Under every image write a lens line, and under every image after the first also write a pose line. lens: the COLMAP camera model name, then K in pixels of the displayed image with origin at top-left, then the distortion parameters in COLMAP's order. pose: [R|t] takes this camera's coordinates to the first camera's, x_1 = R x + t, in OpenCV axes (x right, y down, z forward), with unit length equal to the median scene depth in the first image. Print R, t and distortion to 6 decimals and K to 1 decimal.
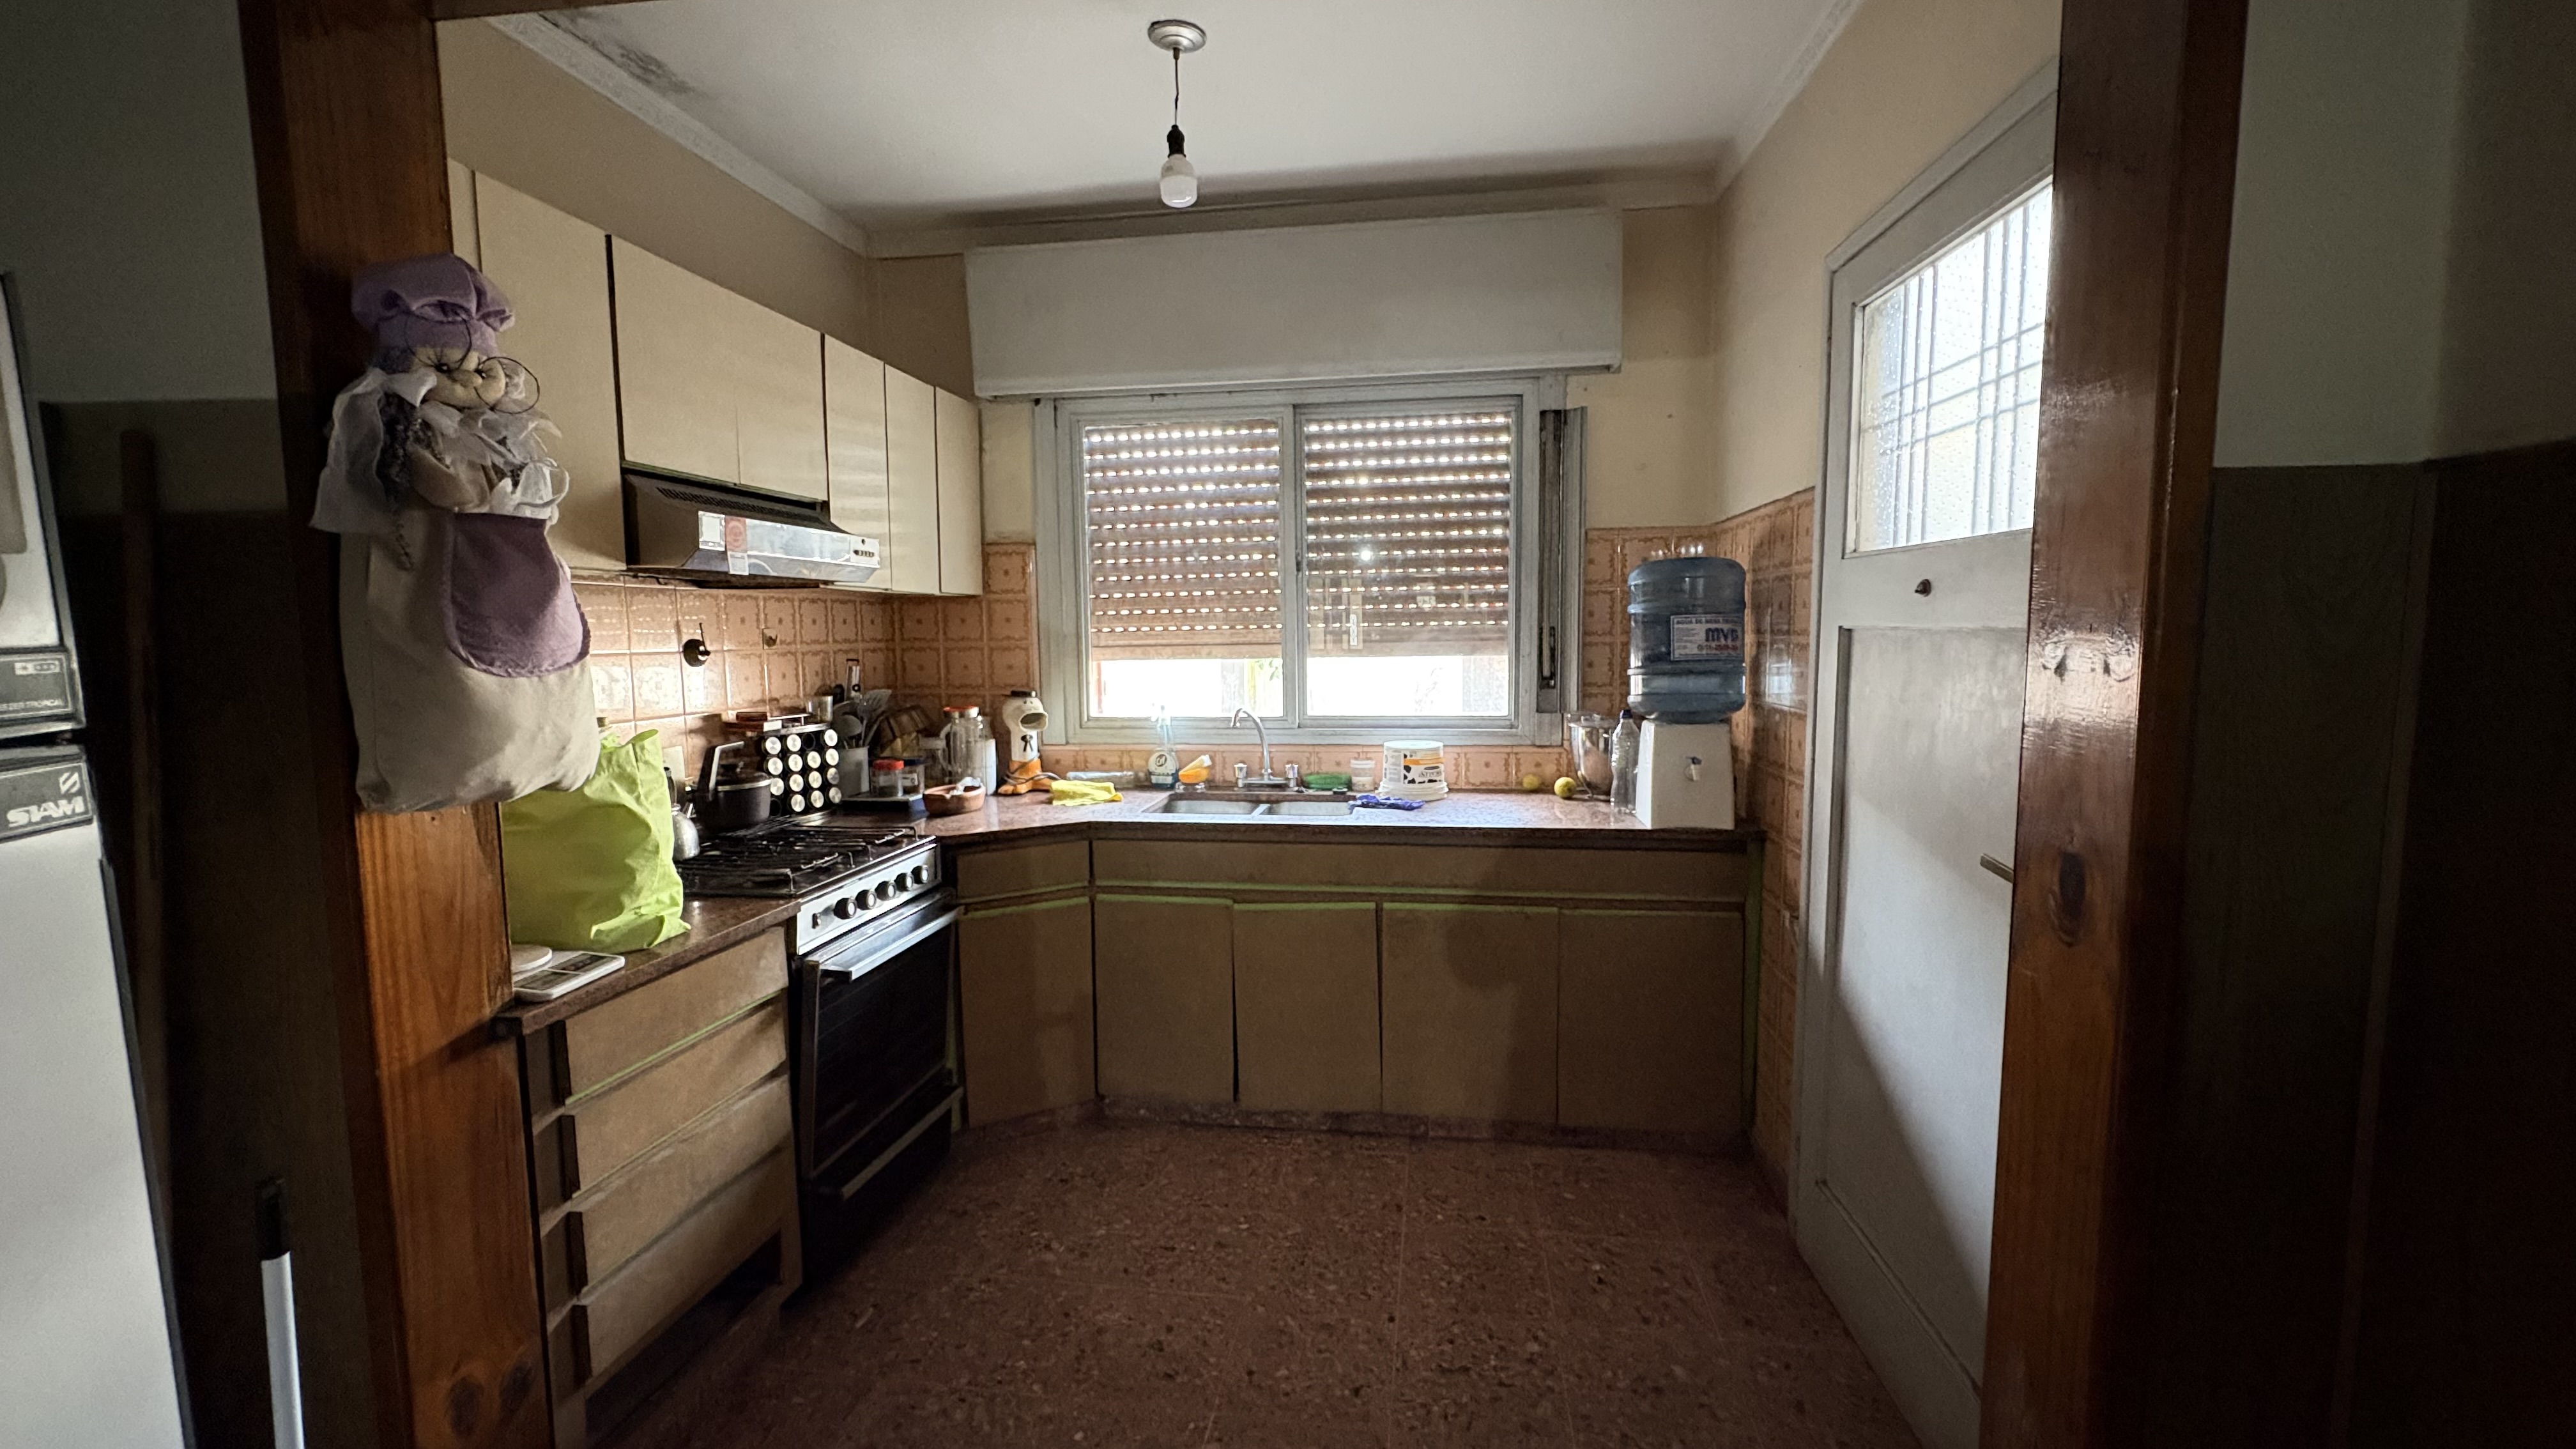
lens RADIAL K [[1022.9, 0, 1286.6], [0, 1022.9, 729.6], [0, 0, 1]] dist [-0.000015, 0.000165]
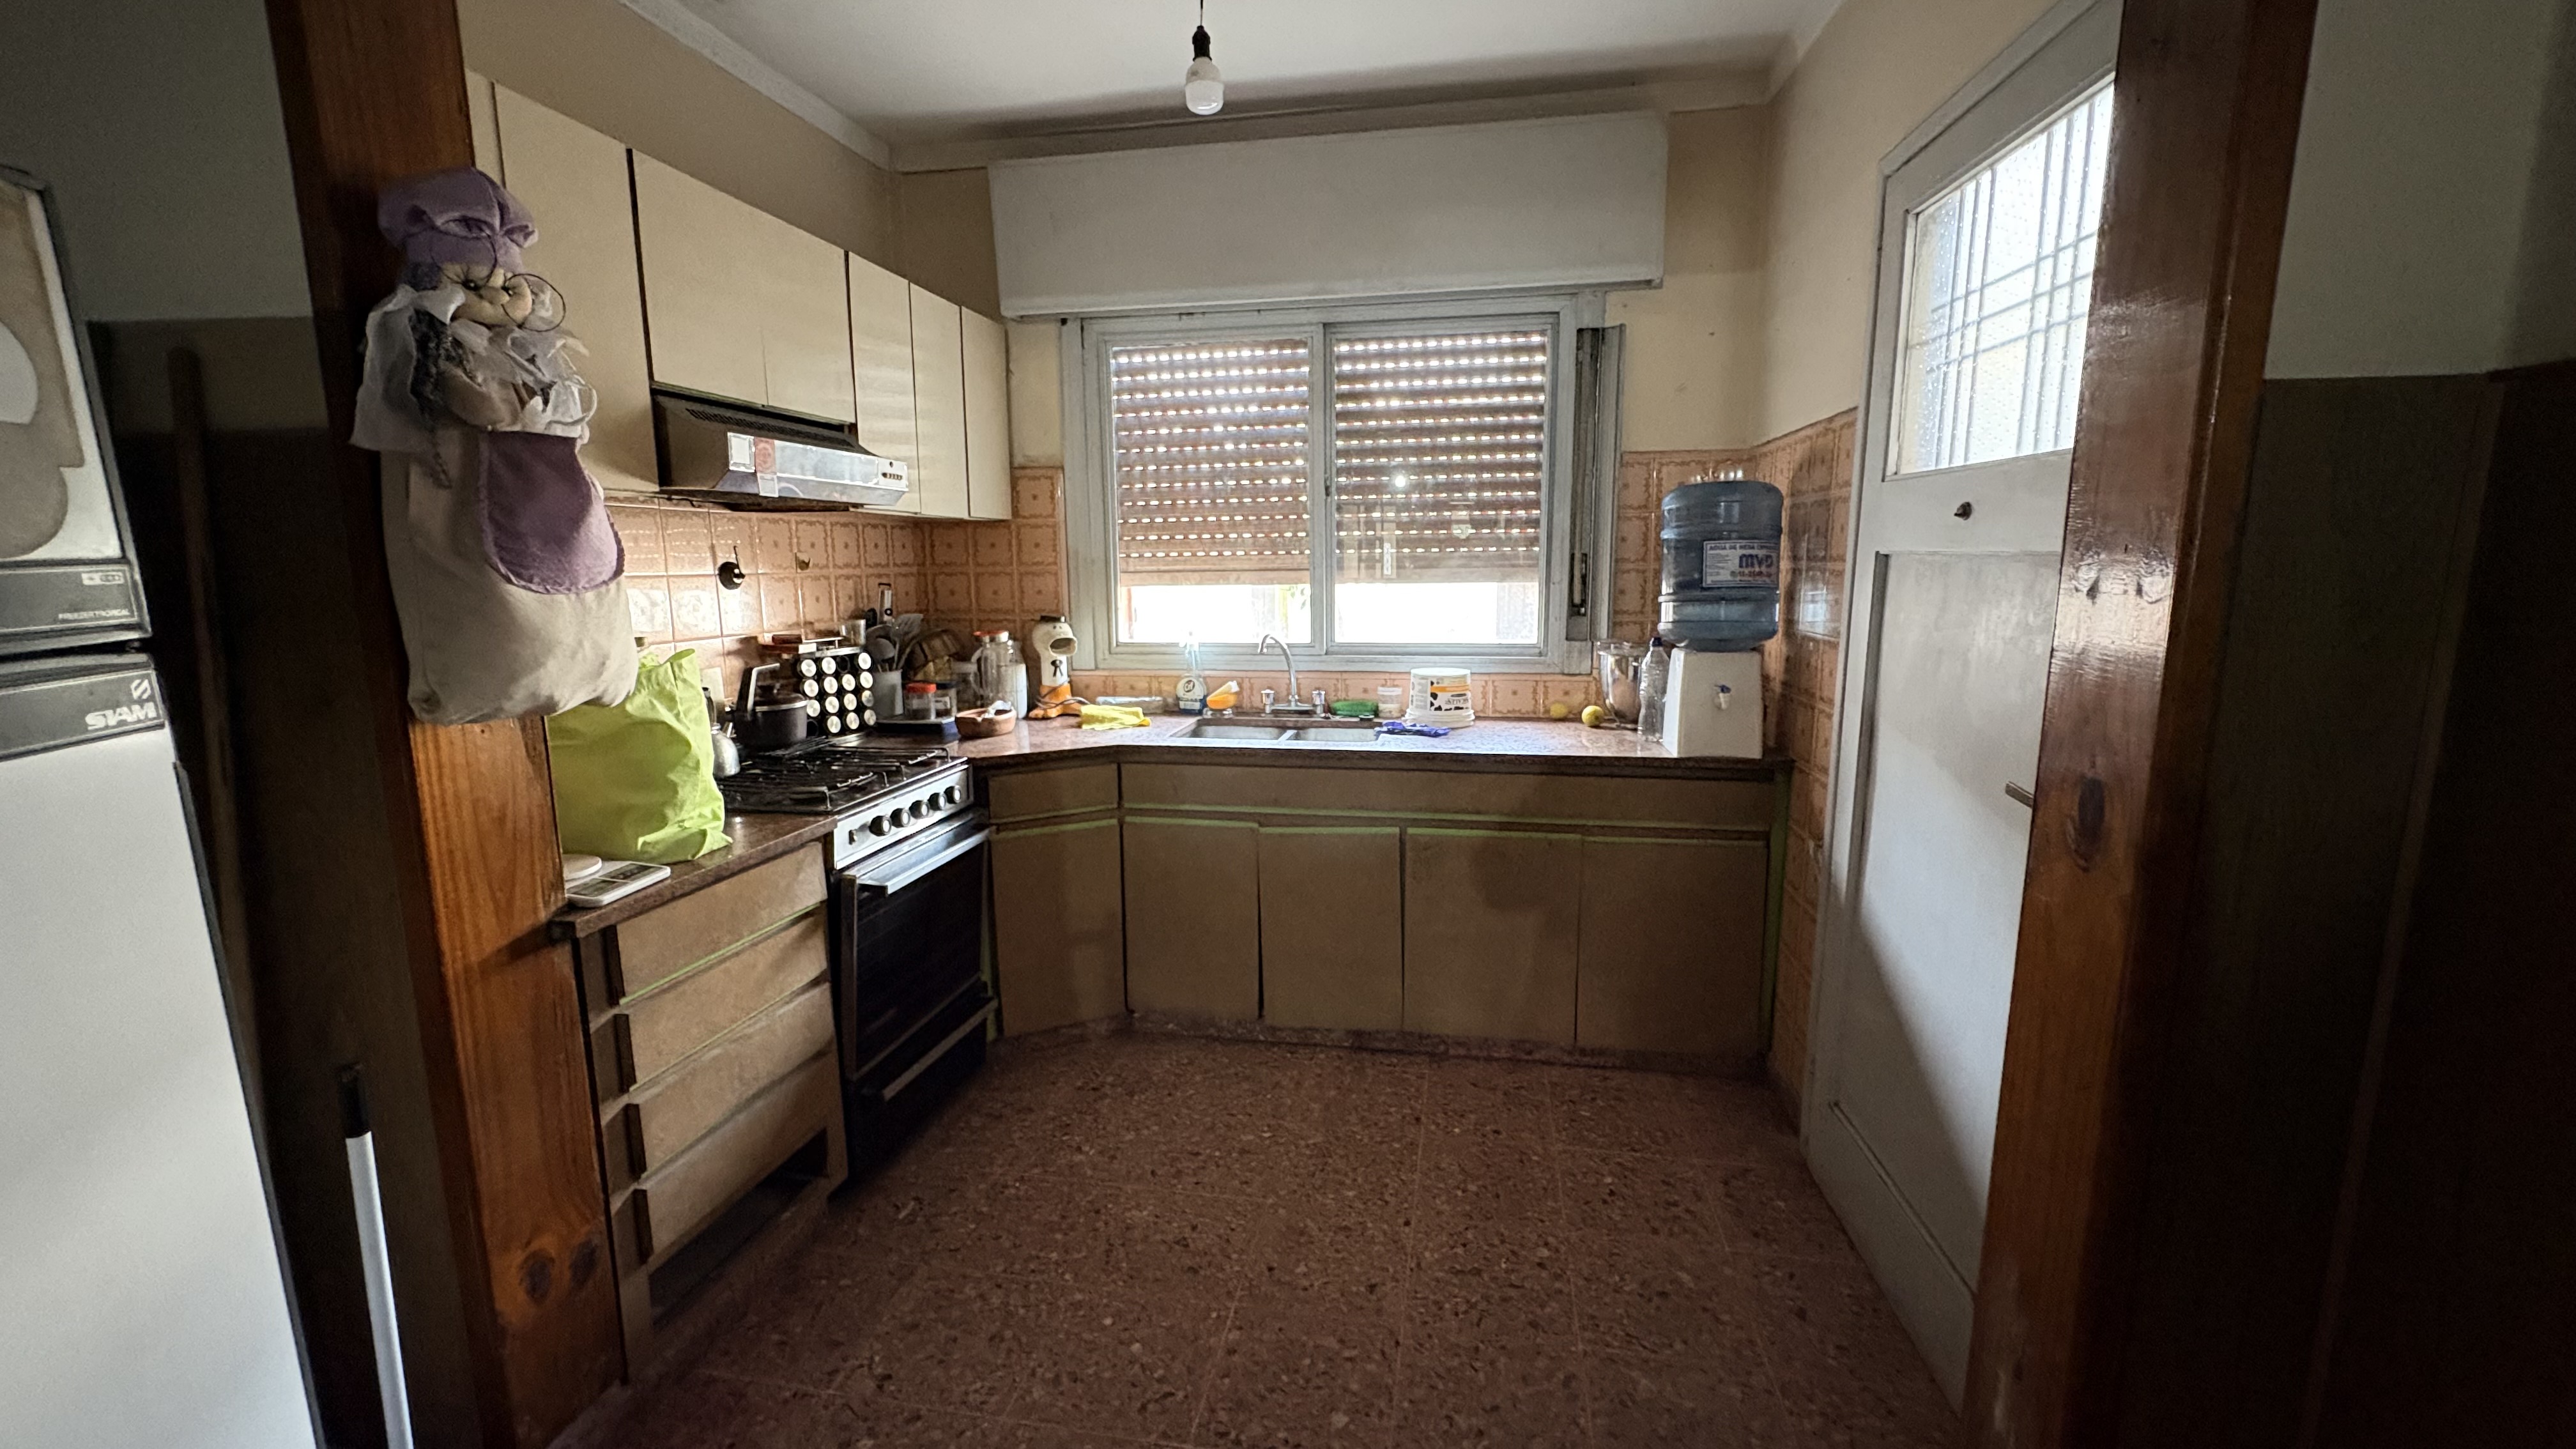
lens RADIAL K [[1022.9, 0, 1288.5], [0, 1022.9, 731.2], [0, 0, 1]] dist [-0.000015, 0.000165]
pose [[0.999478, 0.008429, -0.031178, 0.009620], [-0.006264, 0.997604, 0.068899, 0.006180], [0.031684, -0.068668, 0.997136, -0.006081]]
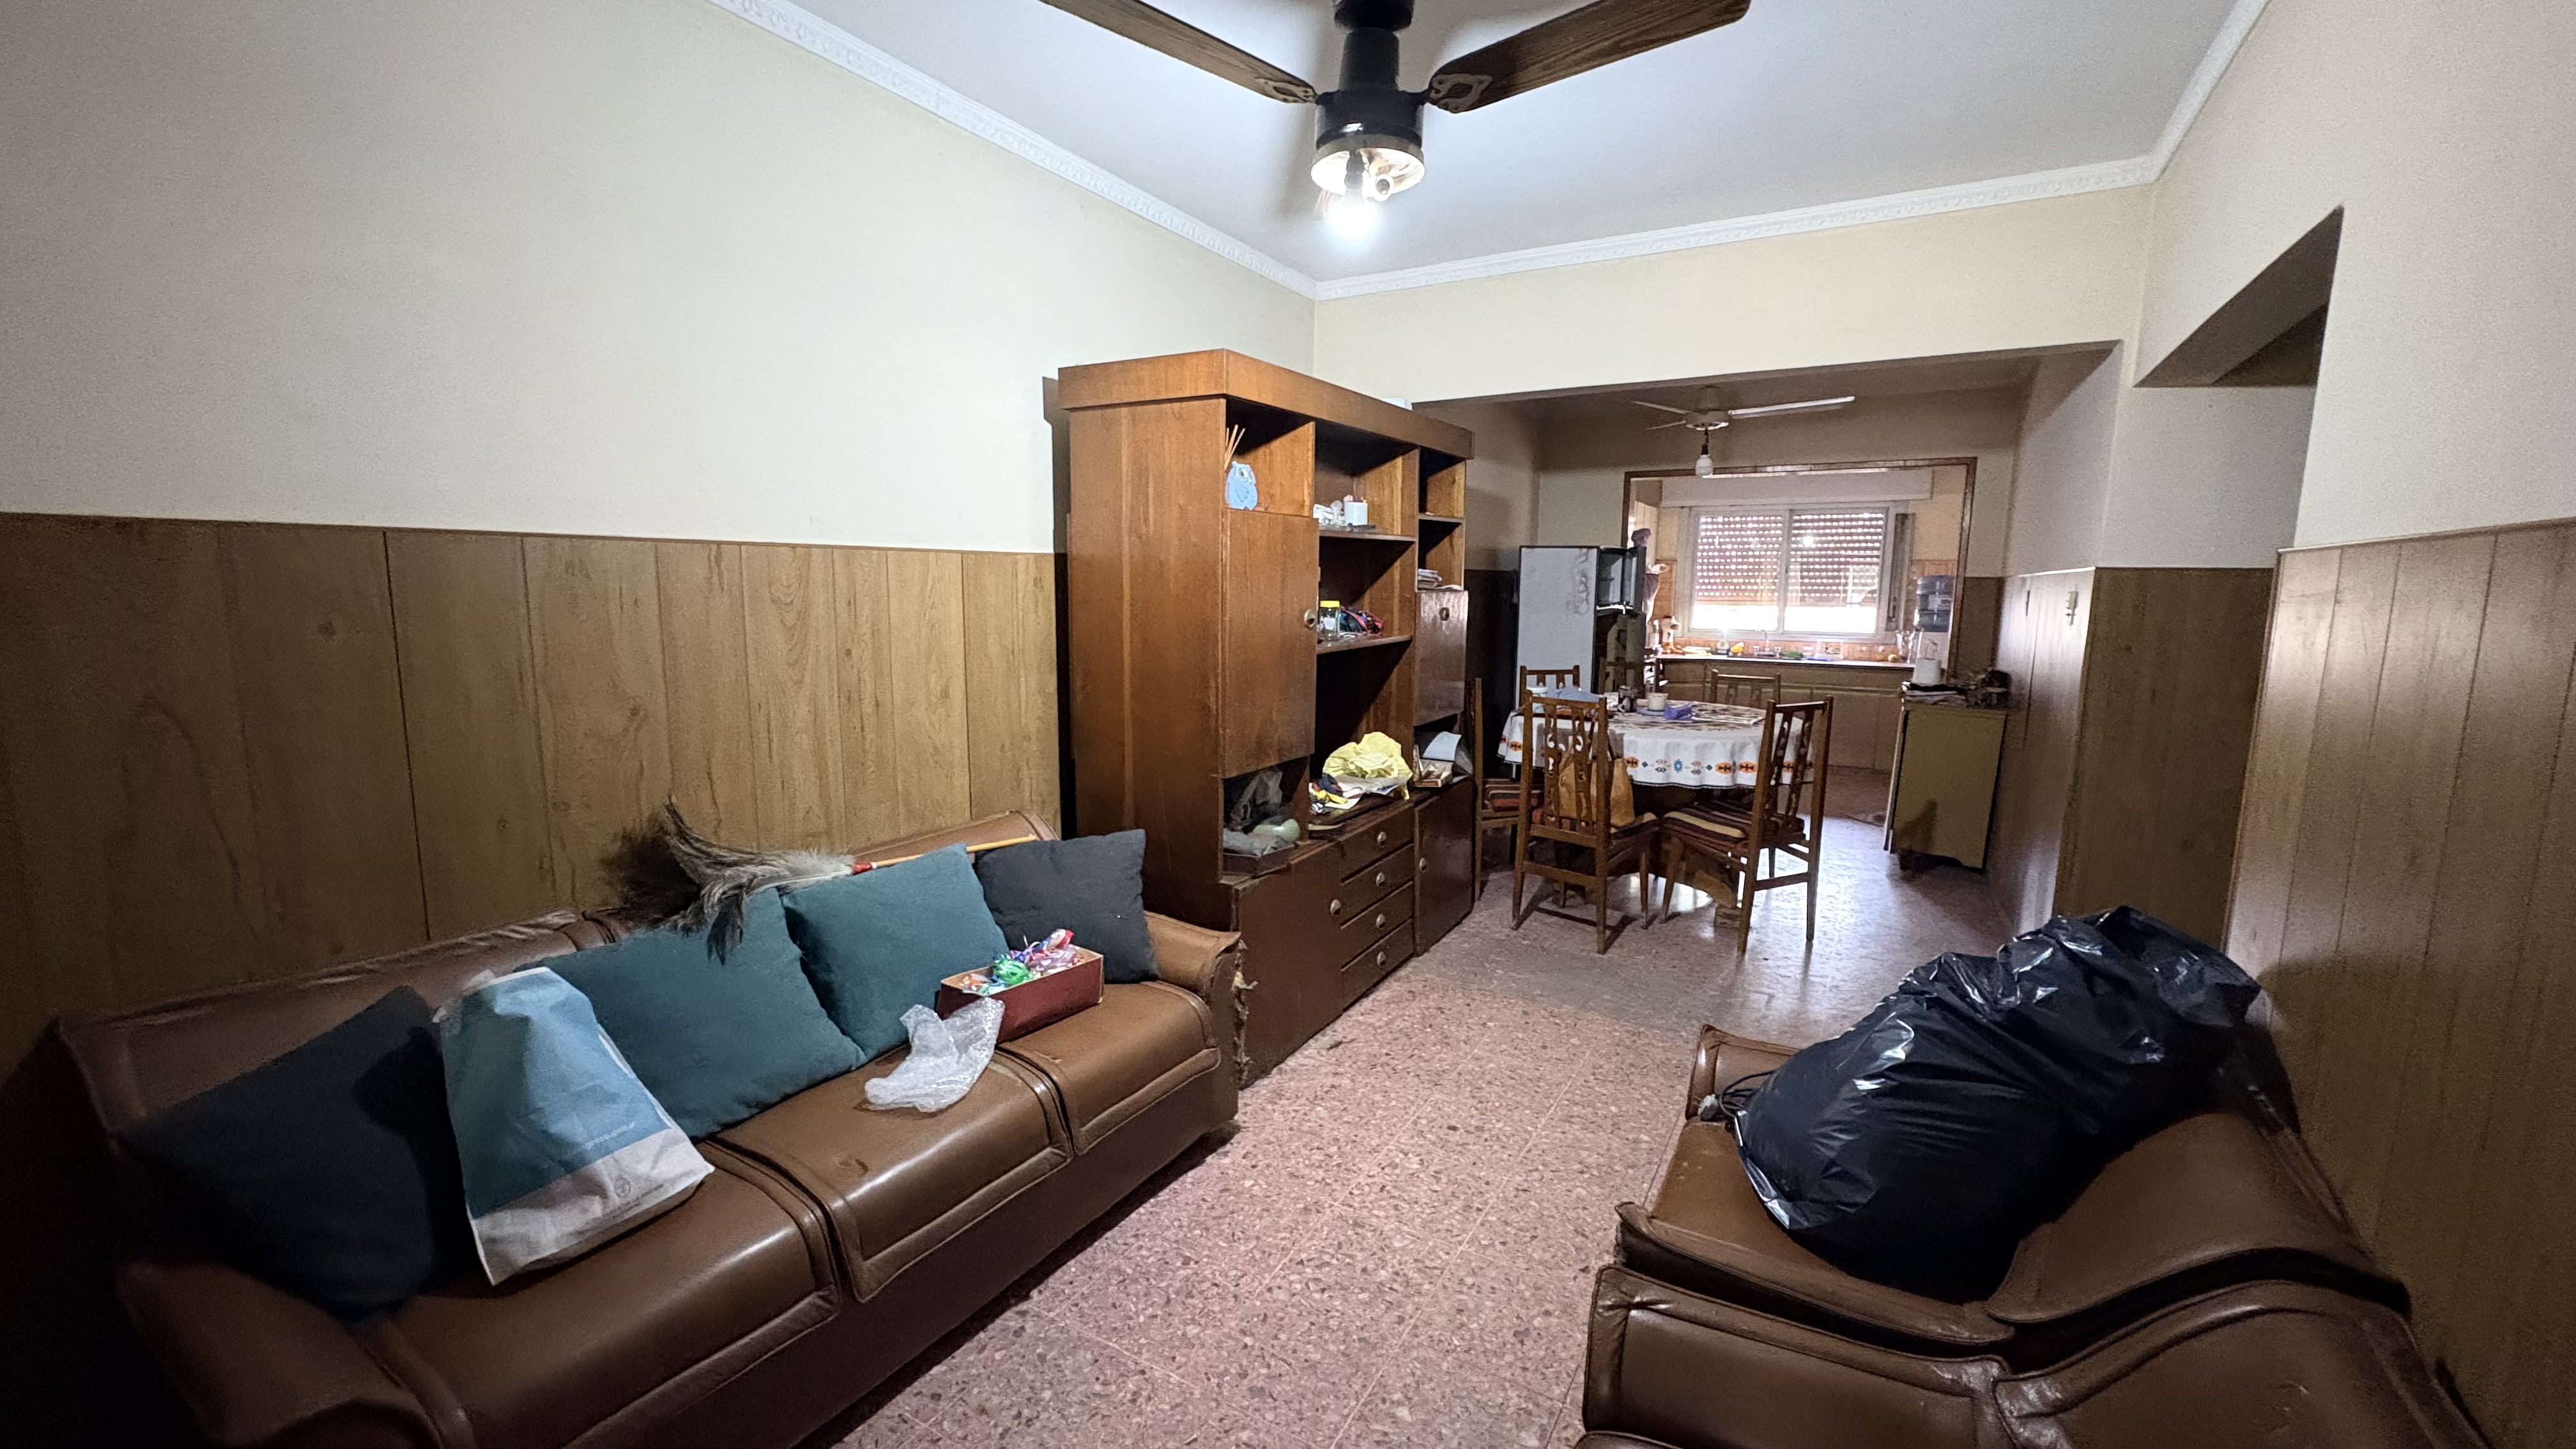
lens RADIAL K [[1022.9, 0, 1283.6], [0, 1022.9, 727.9], [0, 0, 1]] dist [-0.000015, 0.000165]
pose [[0.920195, 0.074574, -0.384290, -0.195723], [-0.056441, 0.996704, 0.058269, 0.226080], [0.387369, -0.031929, 0.921372, -2.724967]]
